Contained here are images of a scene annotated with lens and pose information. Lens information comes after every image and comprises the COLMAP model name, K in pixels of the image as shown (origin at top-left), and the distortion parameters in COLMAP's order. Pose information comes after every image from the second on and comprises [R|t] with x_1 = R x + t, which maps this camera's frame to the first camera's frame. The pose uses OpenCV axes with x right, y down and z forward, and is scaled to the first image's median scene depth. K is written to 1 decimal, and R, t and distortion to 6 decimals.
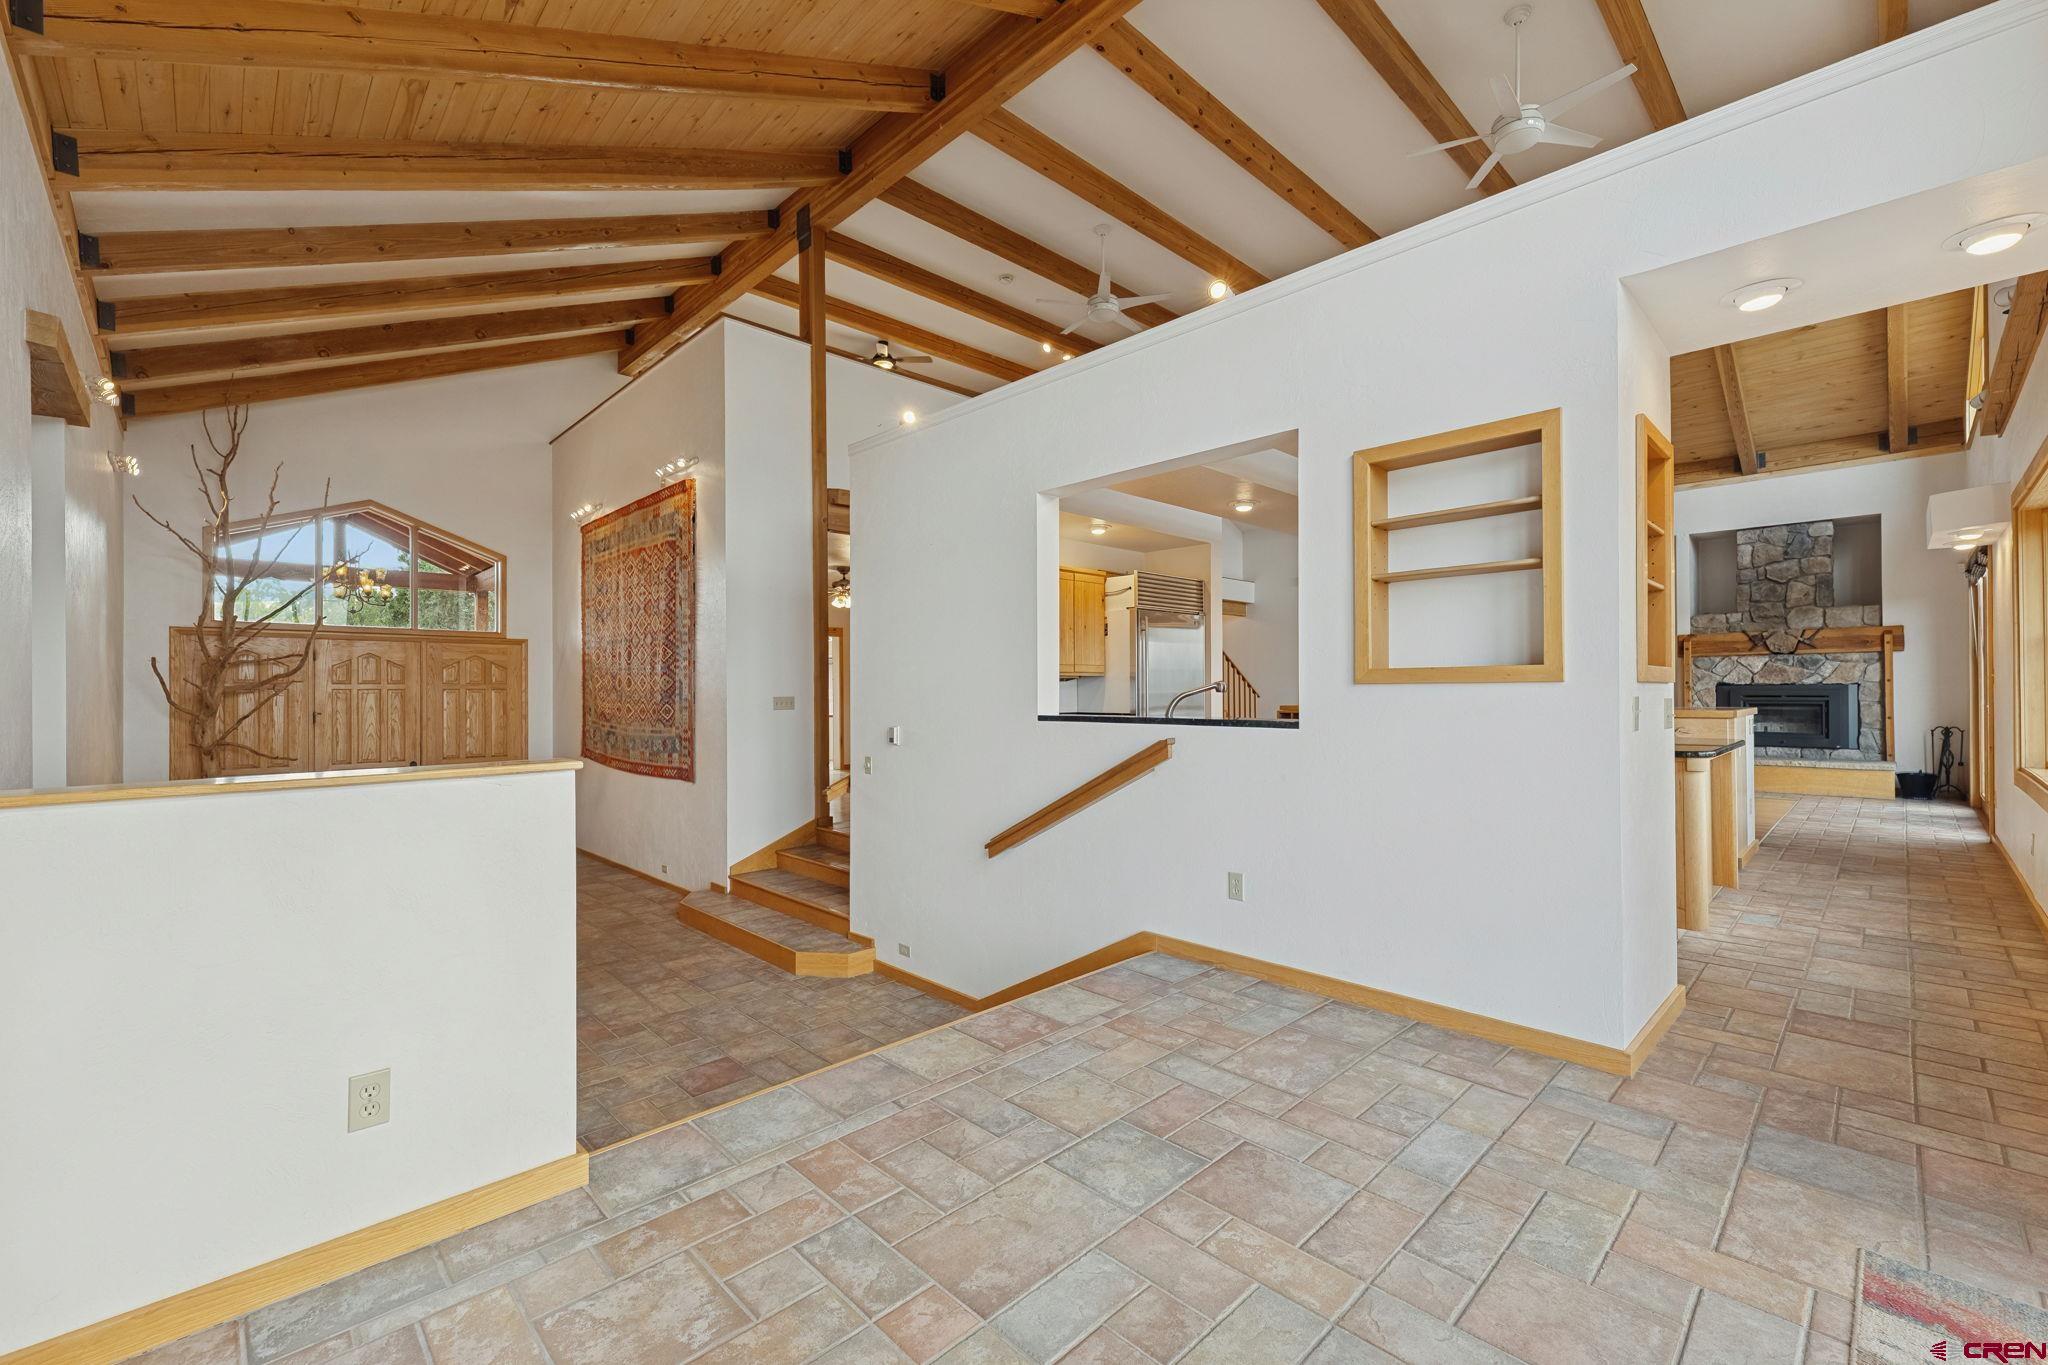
lens RADIAL K [[844.5, 0, 1022.9], [0, 844.5, 689.2], [0, 0, 1]] dist [0.004975, -0.000920]
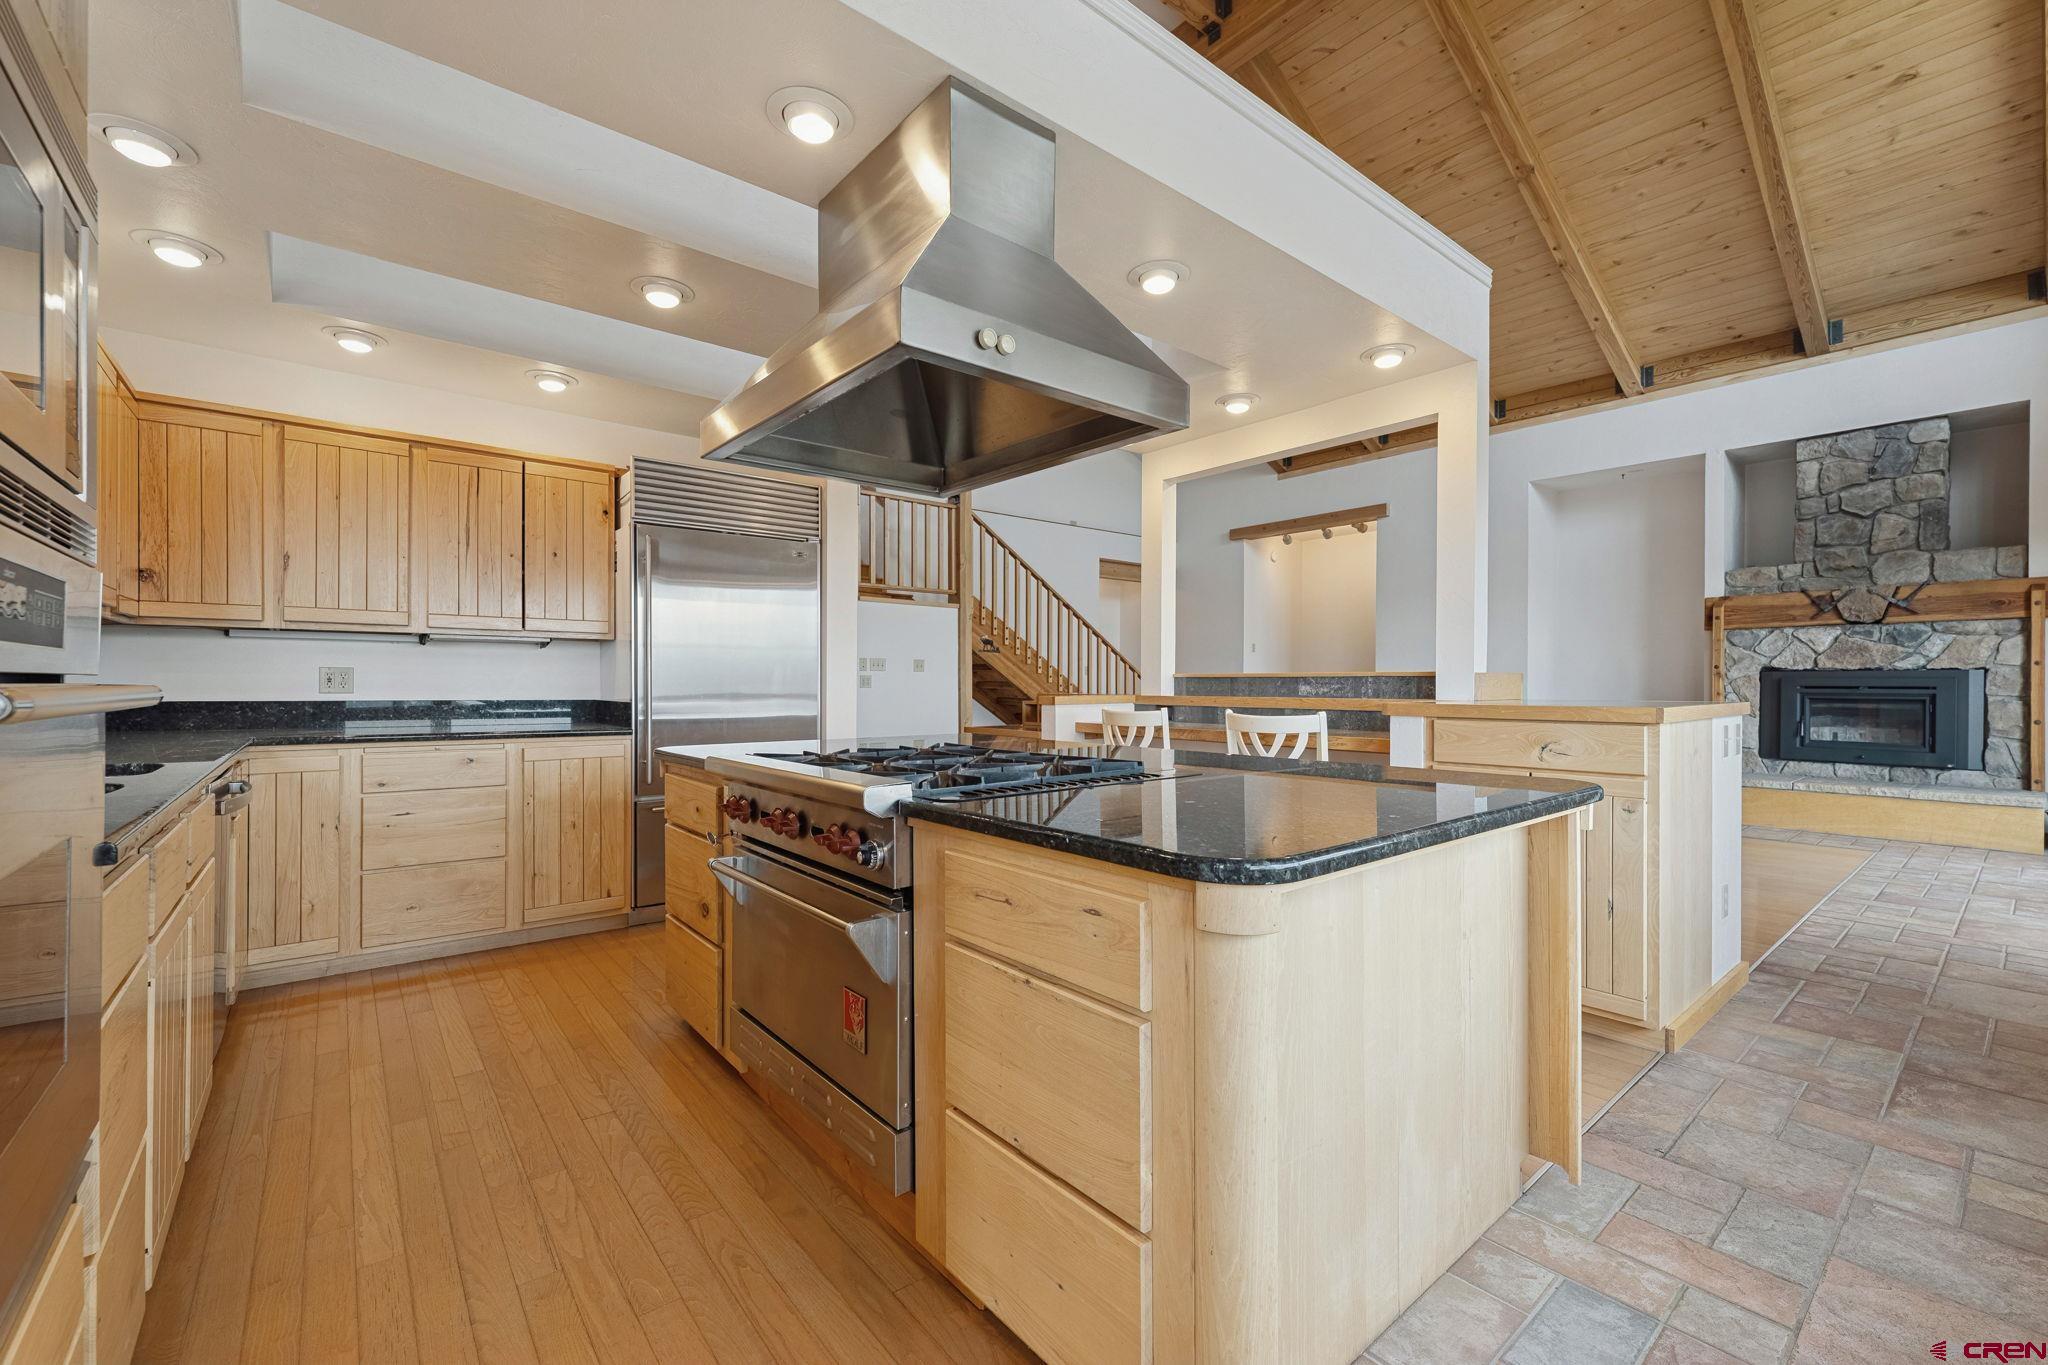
lens RADIAL K [[844.5, 0, 1024.0], [0, 844.5, 688.6], [0, 0, 1]] dist [0.004975, -0.000920]
pose [[0.996860, 0.009136, -0.078653, 0.305699], [-0.008275, 0.999902, 0.011266, 0.007322], [0.078748, -0.010580, 0.996838, 0.297687]]
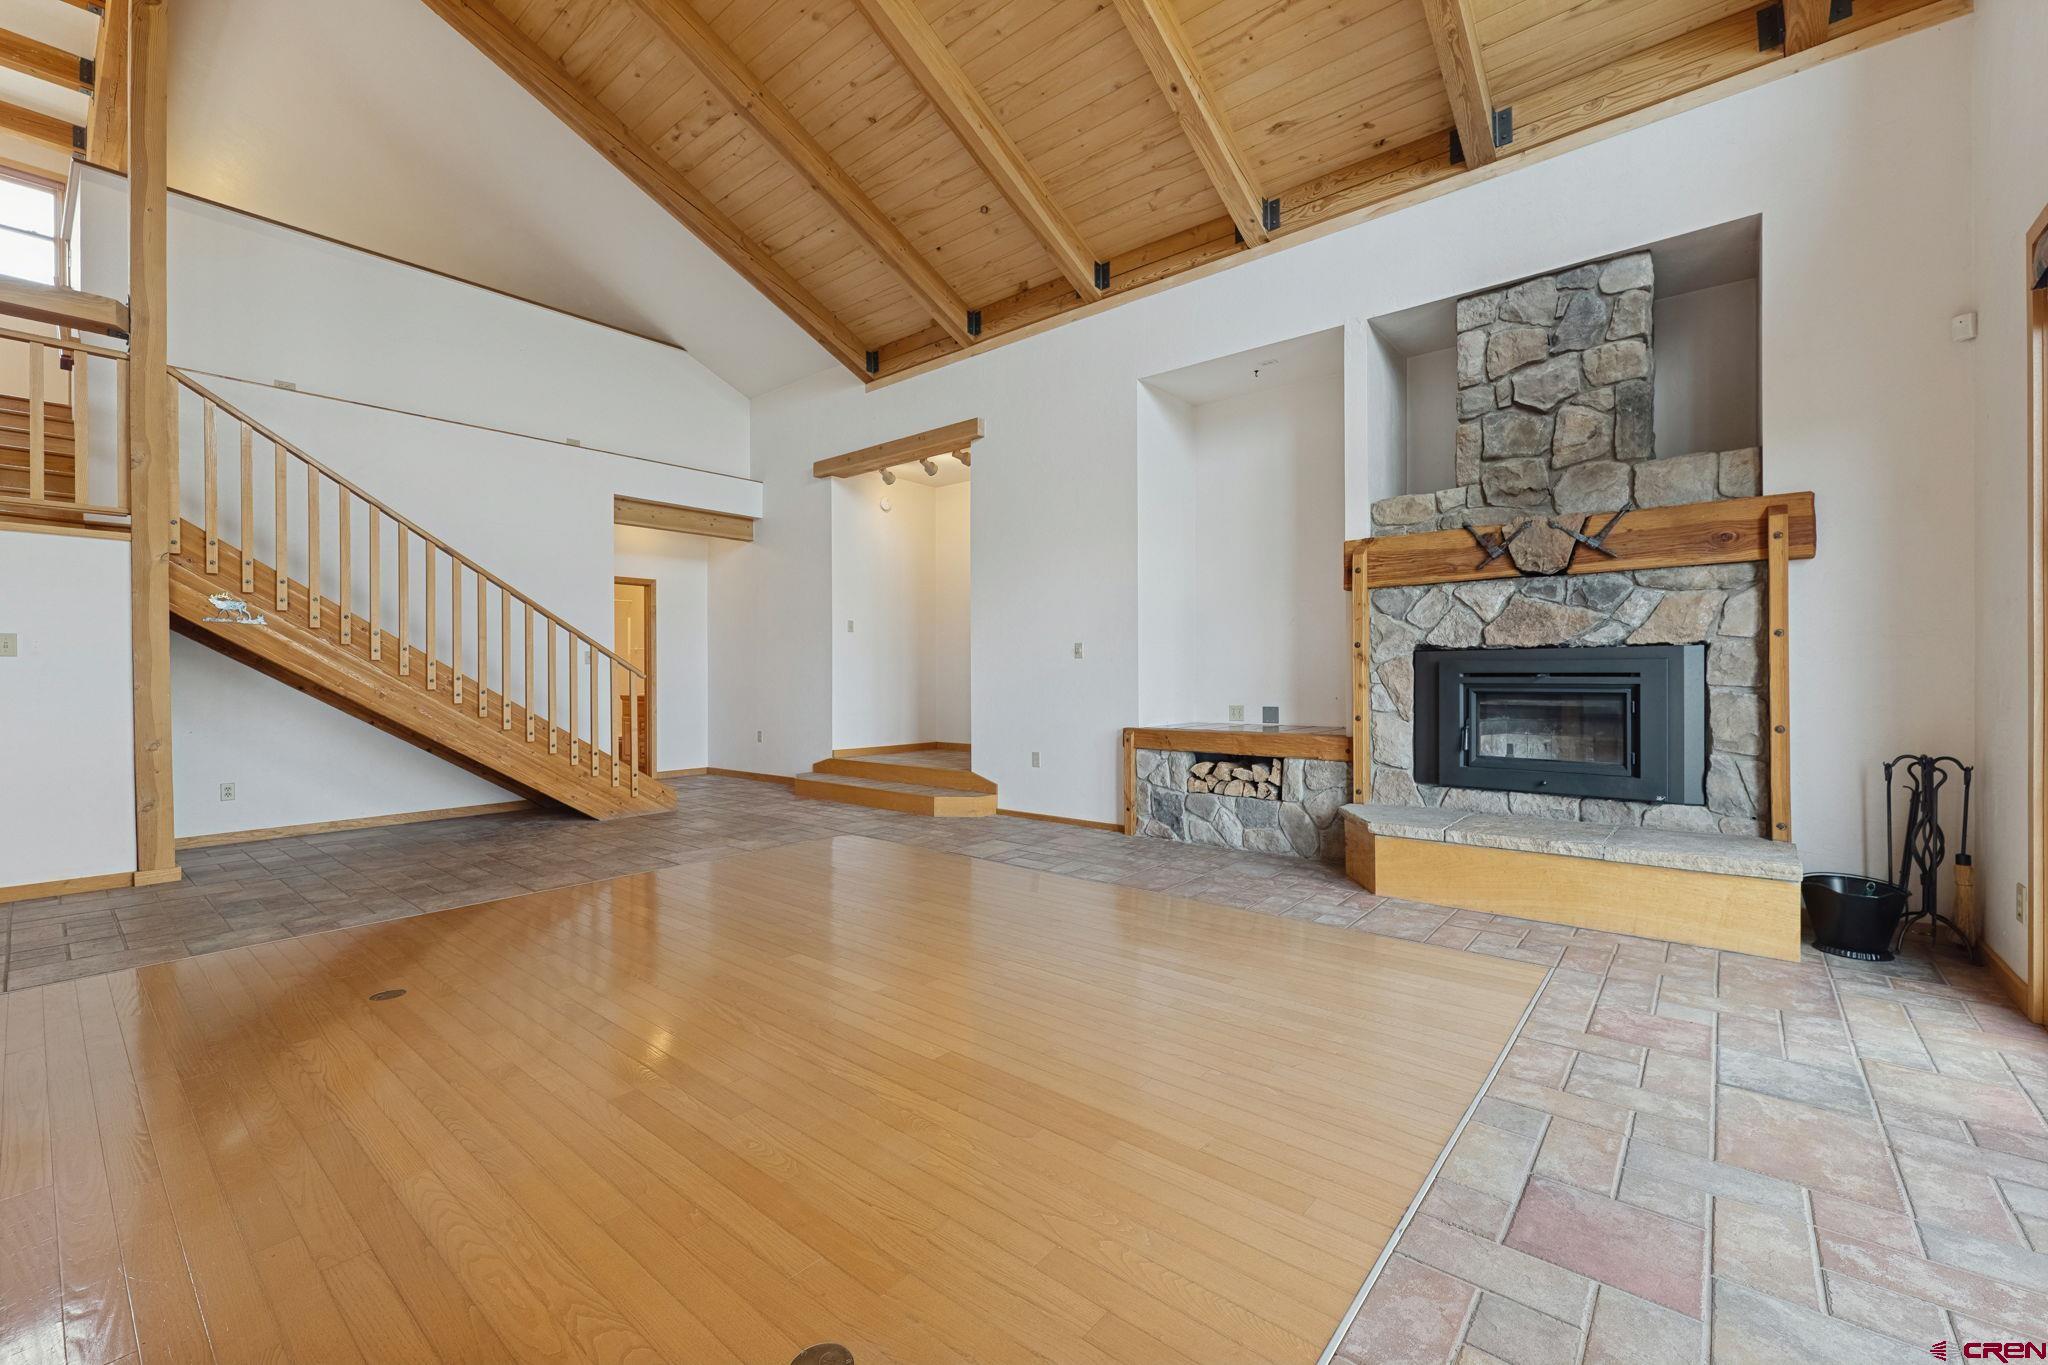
lens RADIAL K [[844.5, 0, 1014.1], [0, 844.5, 676.5], [0, 0, 1]] dist [0.004975, -0.000920]
pose [[0.994612, 0.002055, 0.103643, 0.607098], [-0.002488, 0.999989, 0.004048, 0.008376], [-0.103634, -0.004284, 0.994606, 0.624125]]
